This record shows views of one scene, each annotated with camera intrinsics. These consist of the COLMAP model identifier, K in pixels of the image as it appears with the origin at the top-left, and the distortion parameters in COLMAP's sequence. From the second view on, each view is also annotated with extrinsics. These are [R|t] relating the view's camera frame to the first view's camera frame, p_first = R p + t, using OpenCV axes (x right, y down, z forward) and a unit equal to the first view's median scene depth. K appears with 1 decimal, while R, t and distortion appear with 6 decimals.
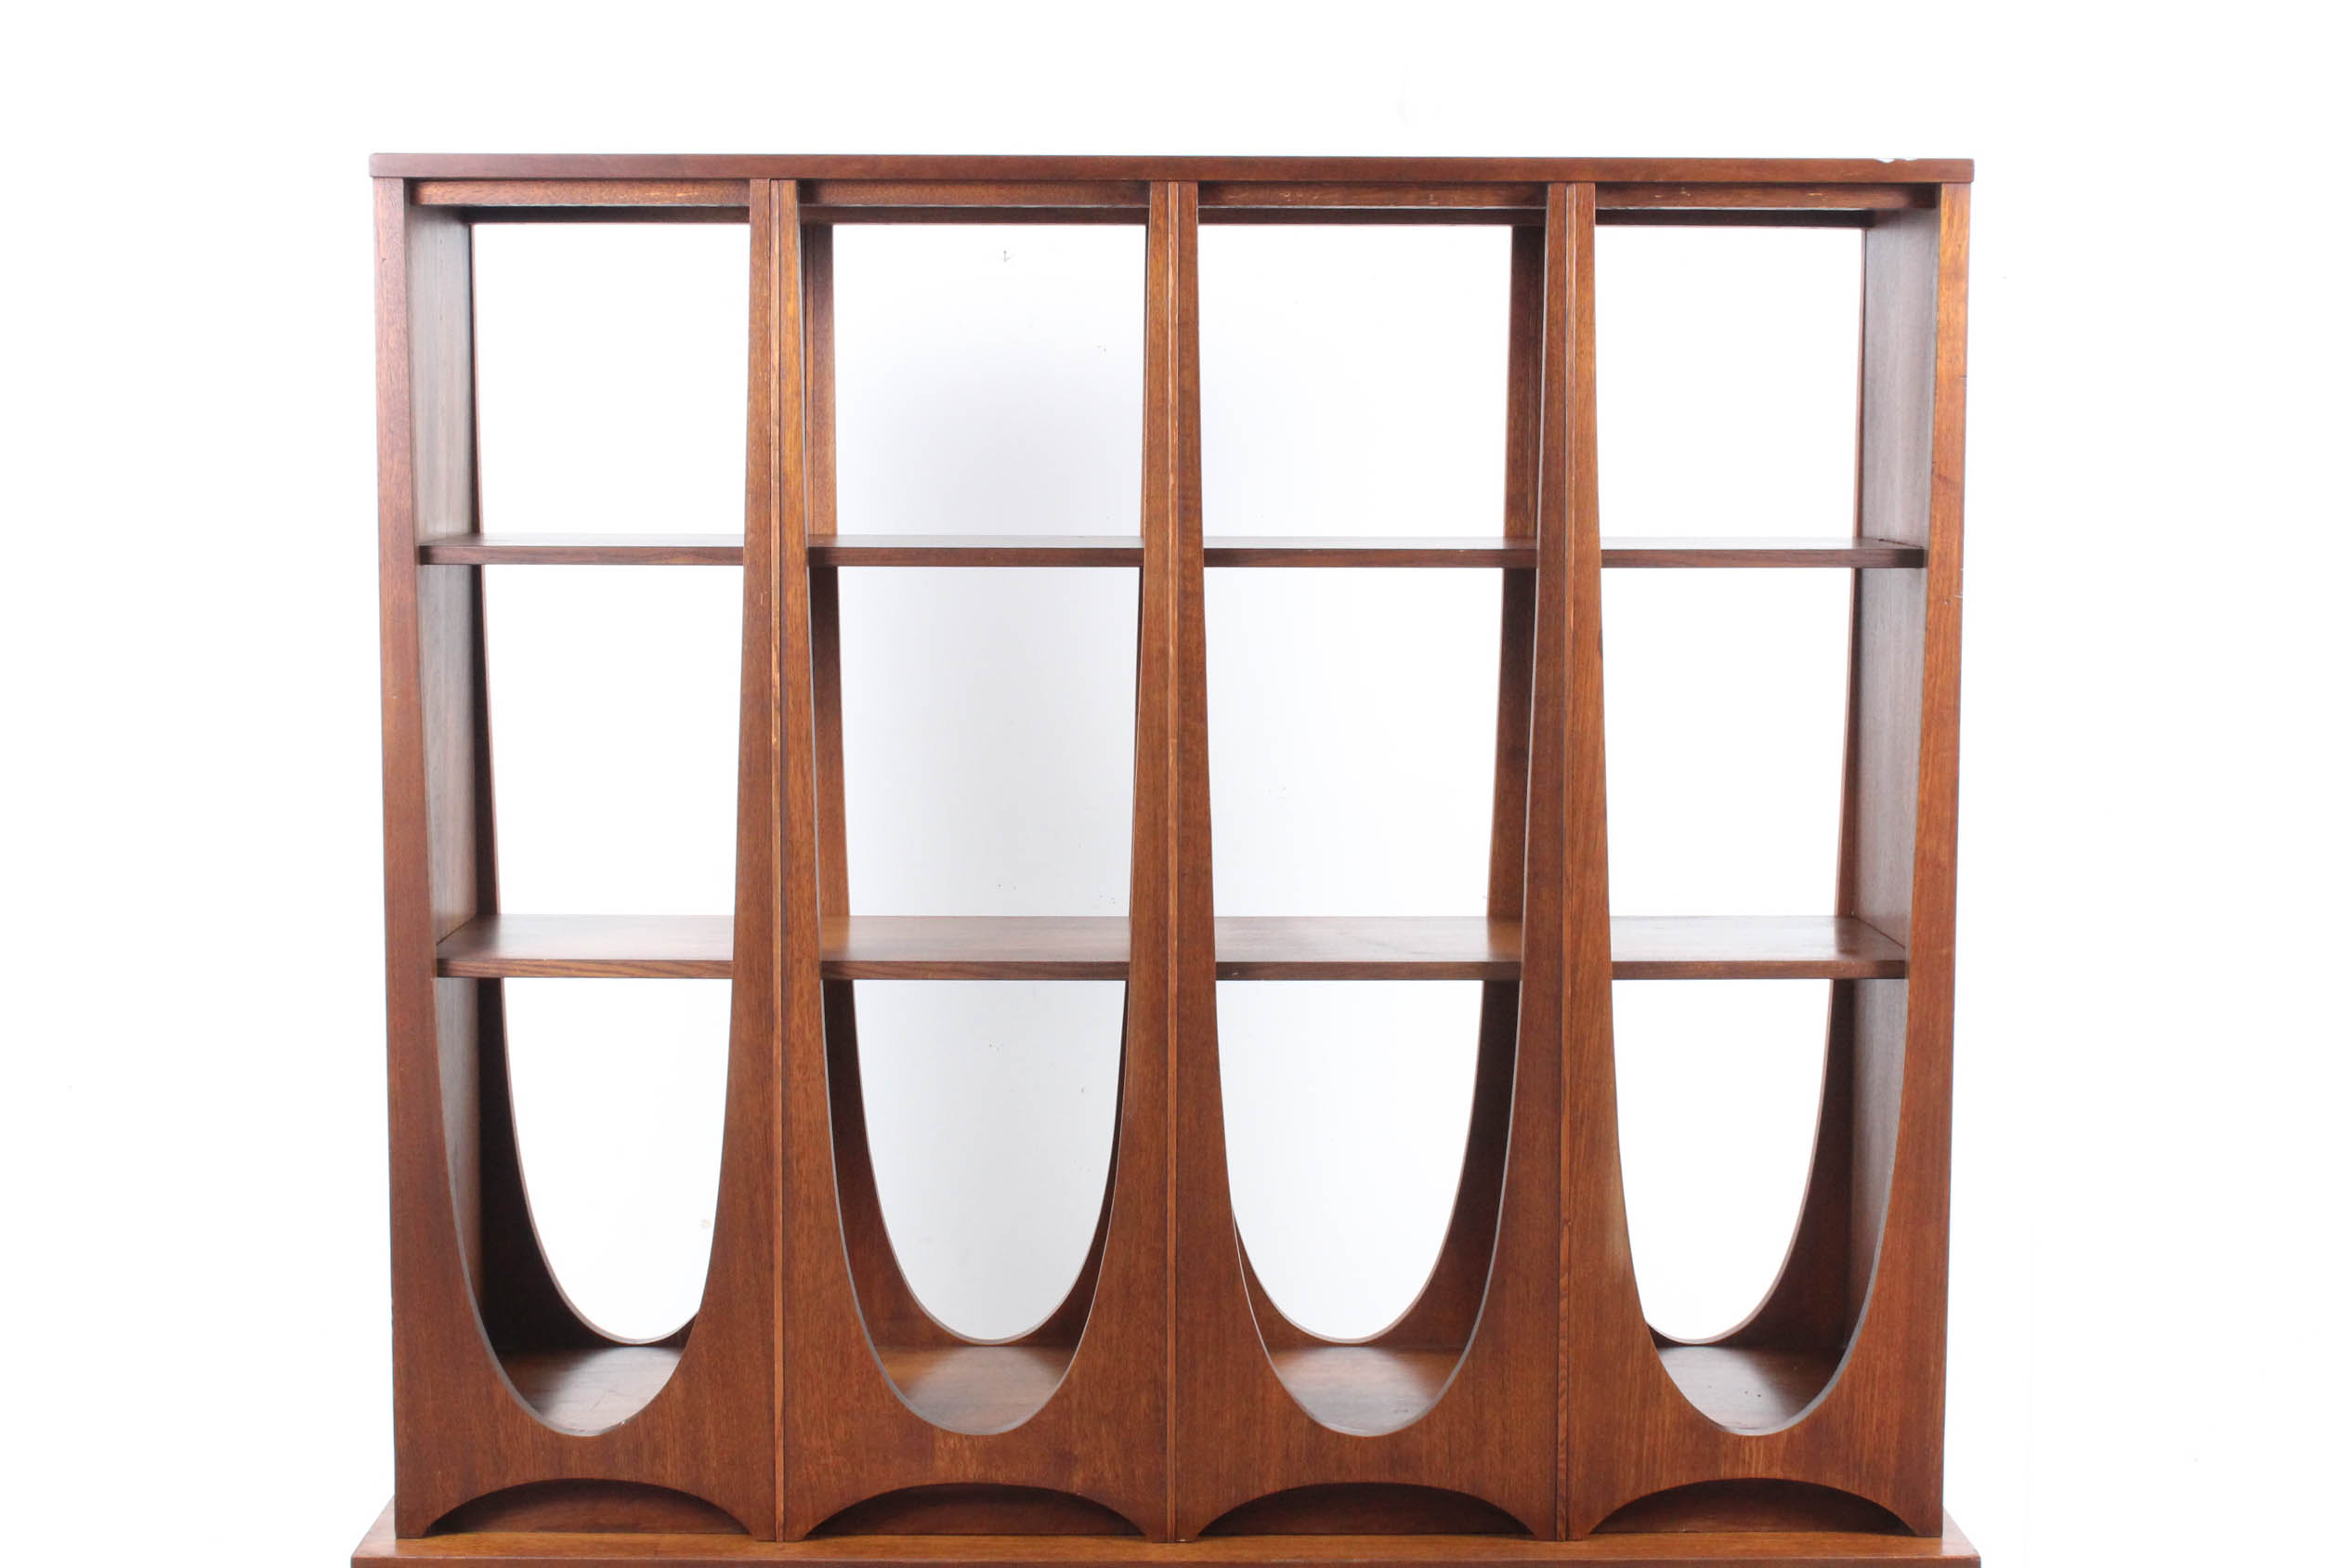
lens RADIAL K [[3410.2, 0, 1167.4], [0, 3410.2, 786.4], [0, 0, 1]] dist [-0.040262, 0.000000]
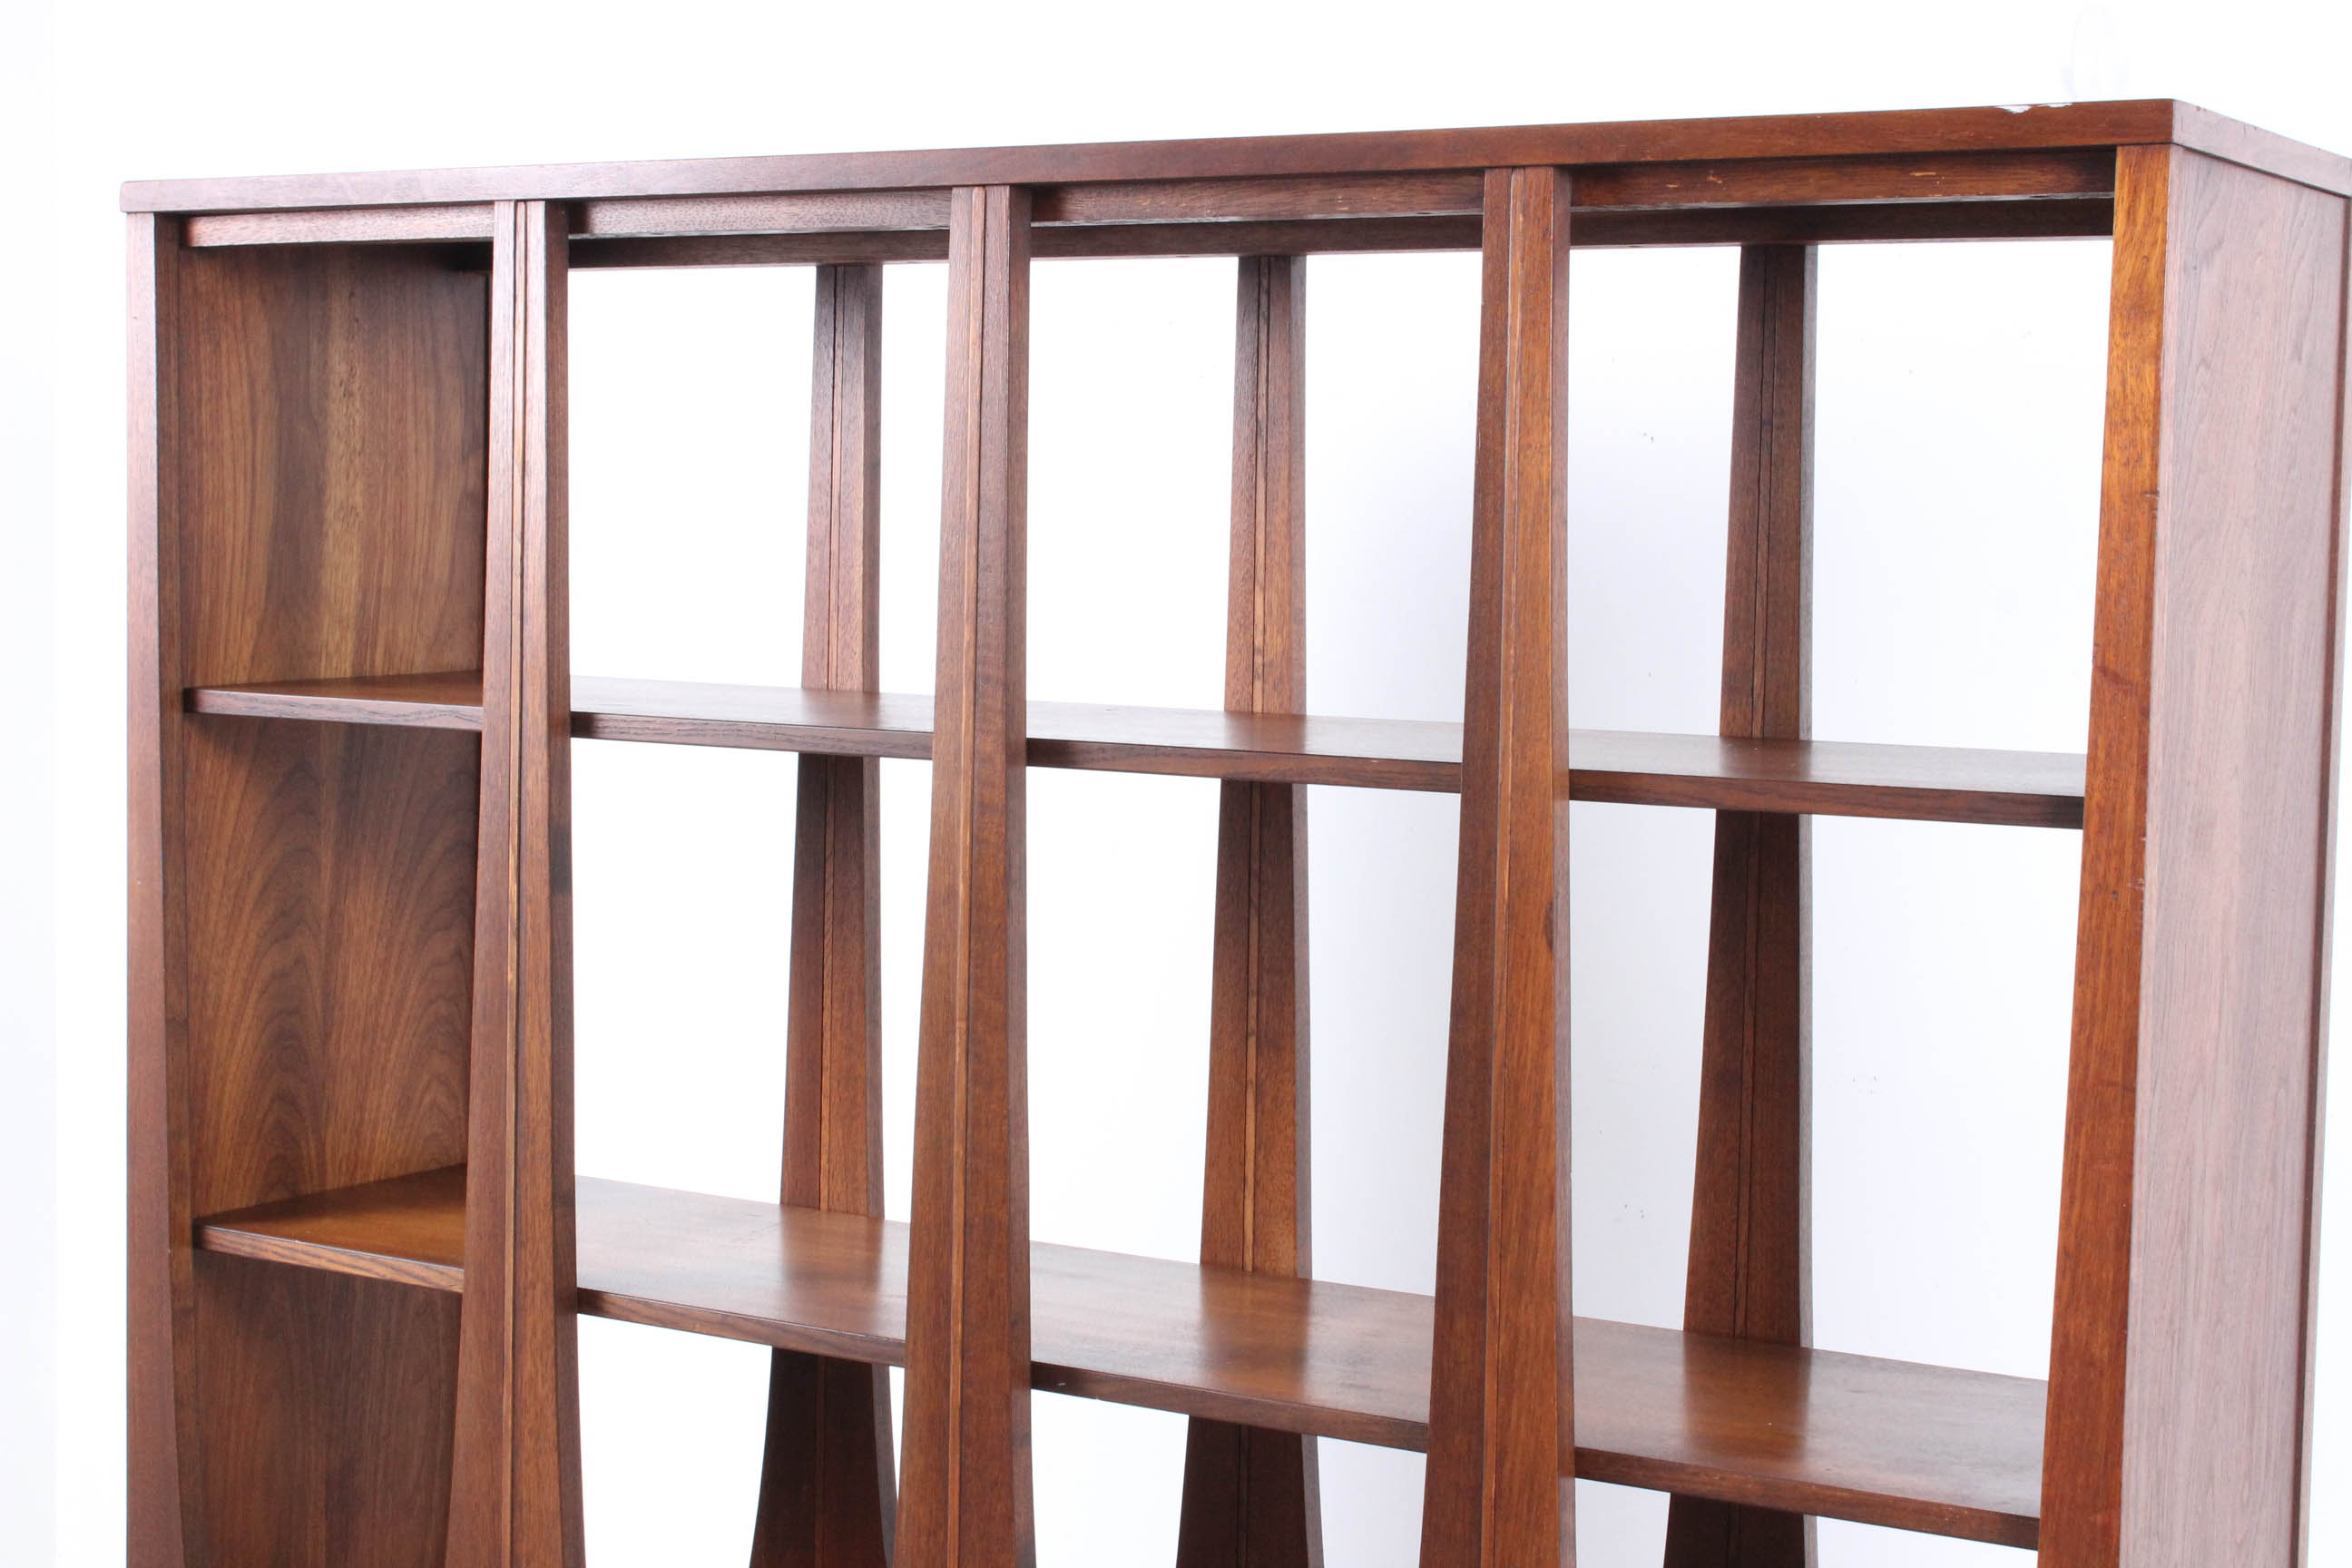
lens RADIAL K [[3907.0, 0, 1119.6], [0, 3907.0, 780.5], [0, 0, 1]] dist [-0.014208, 0.000000]
pose [[0.837448, 0.051585, -0.544077, 0.432917], [-0.061788, 0.998089, -0.000474, -0.061586], [0.543013, 0.034014, 0.839035, 0.368678]]
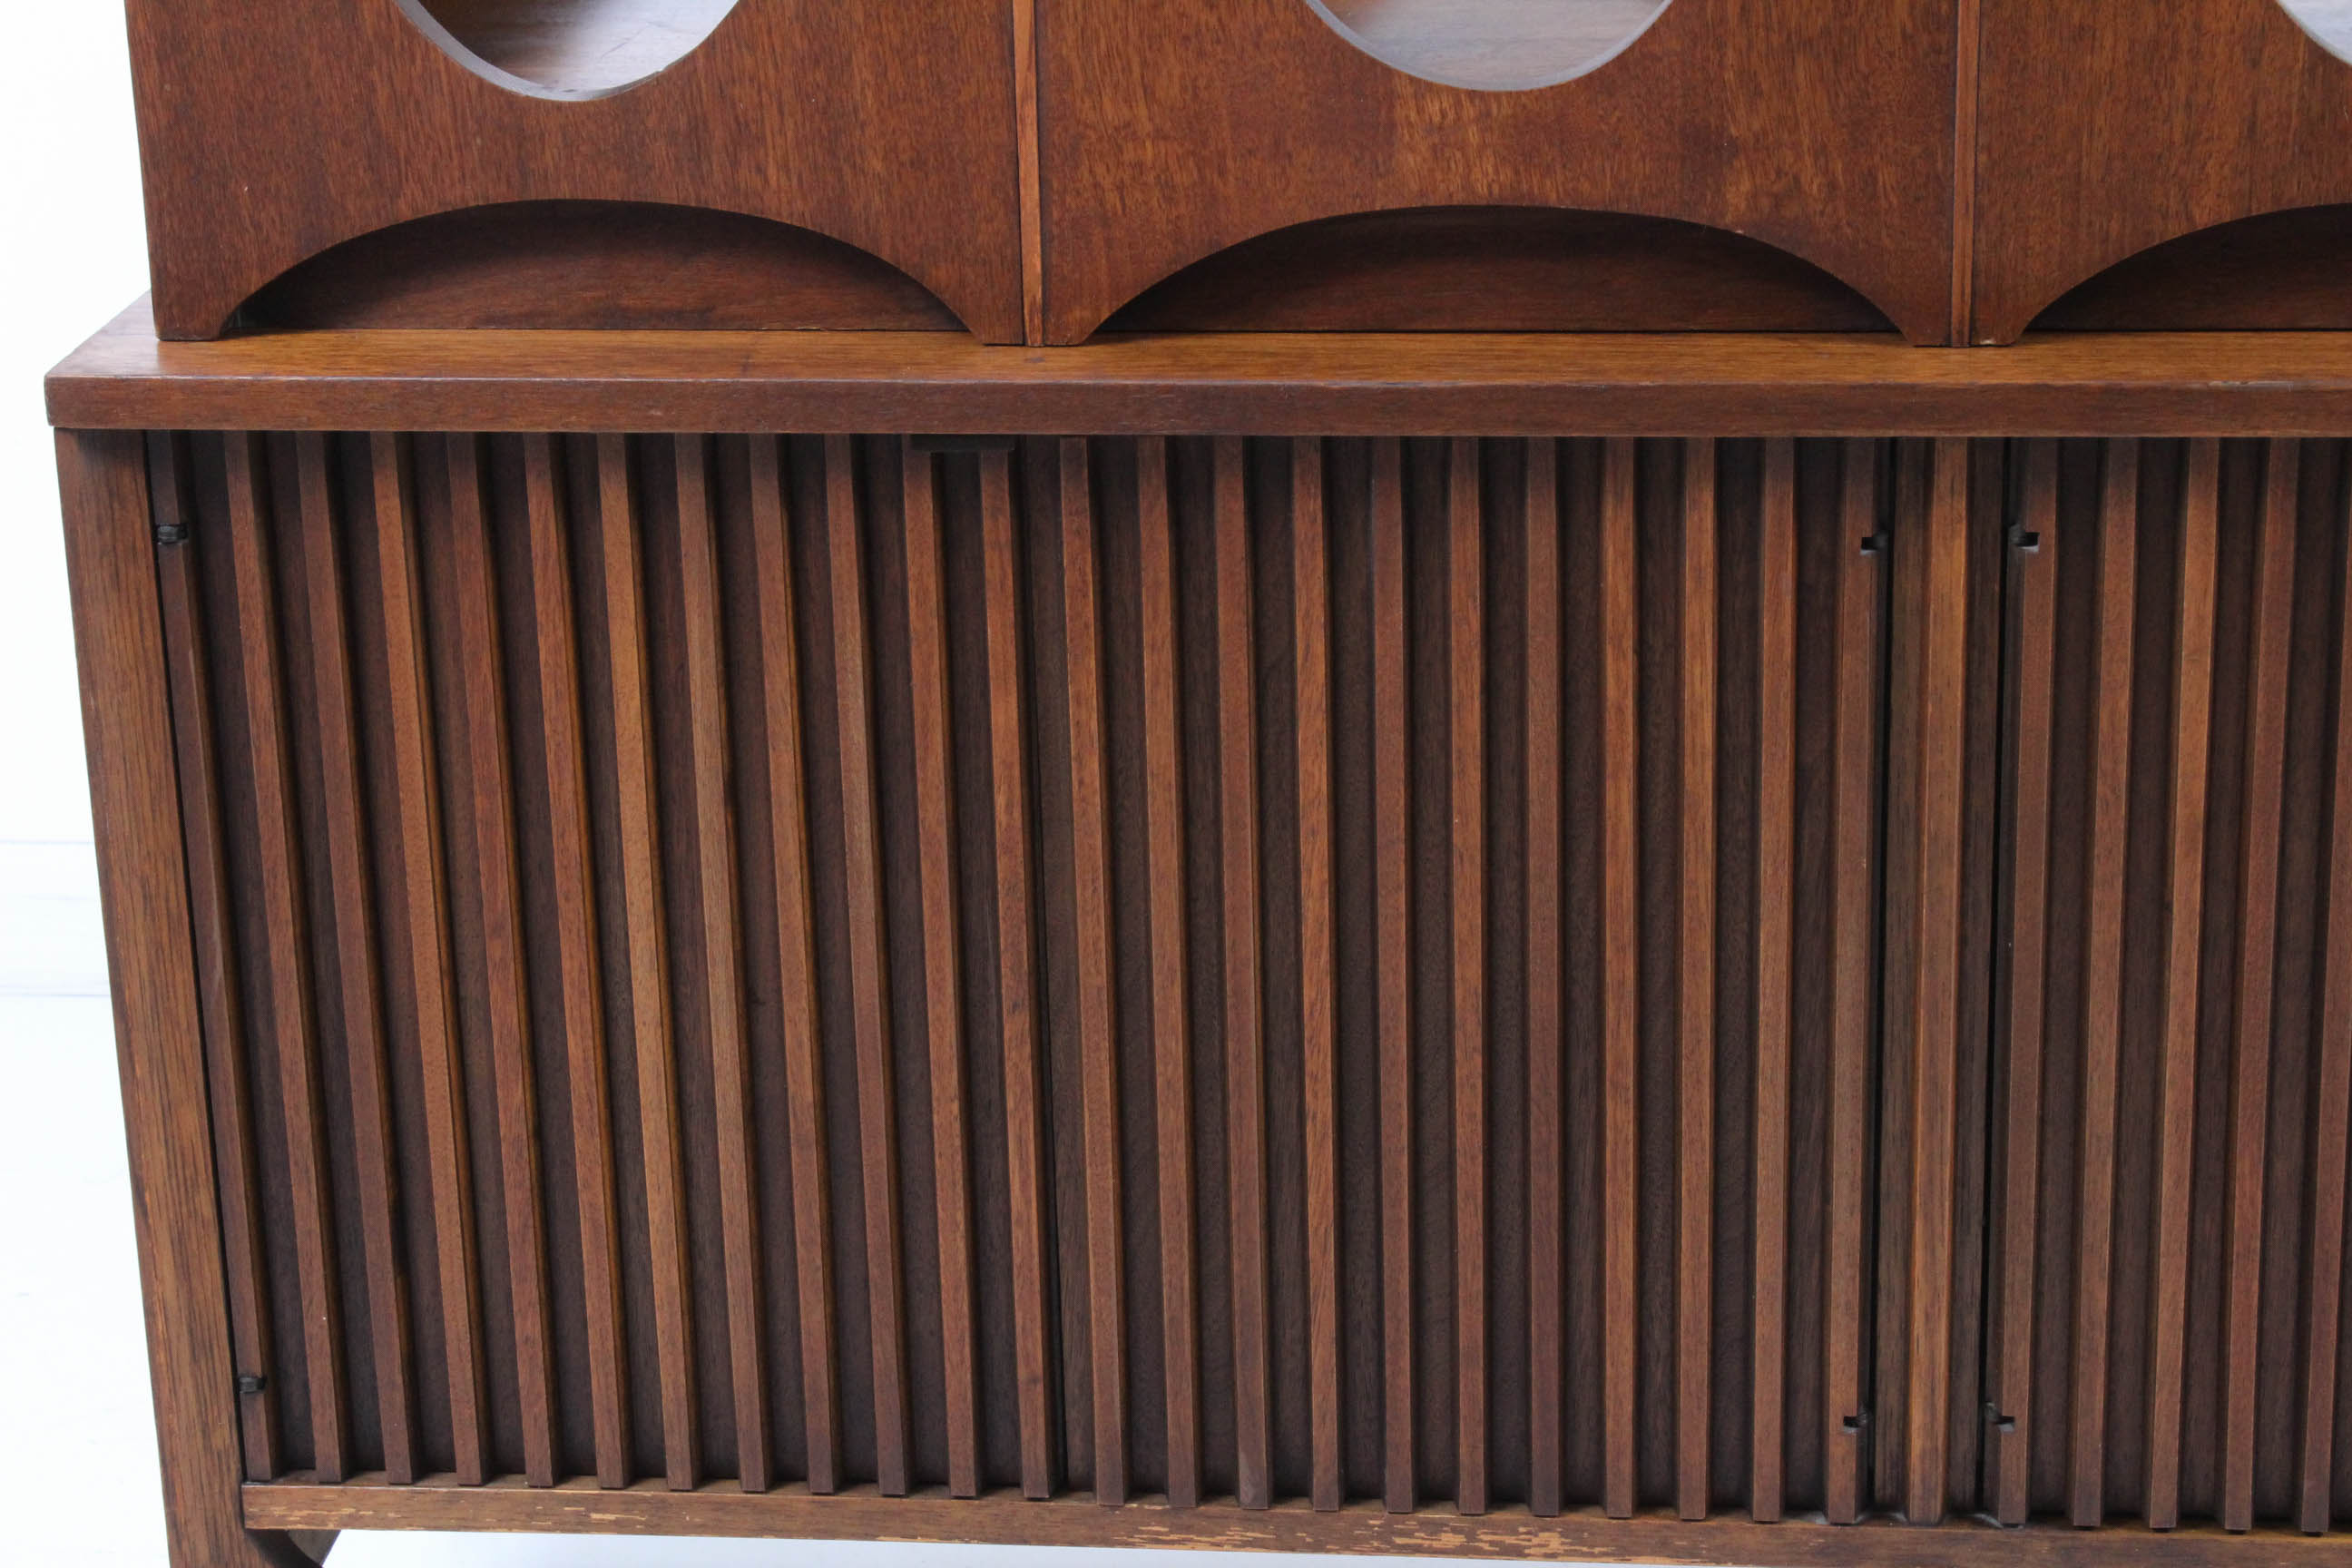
lens RADIAL K [[5032.4, 0, 1181.3], [0, 5032.4, 762.4], [0, 0, 1]] dist [0.048016, 0.000000]
pose [[0.993665, 0.008609, -0.112055, -0.024299], [0.018935, 0.969983, 0.242434, 0.120015], [0.110778, -0.243020, 0.963675, 0.380312]]
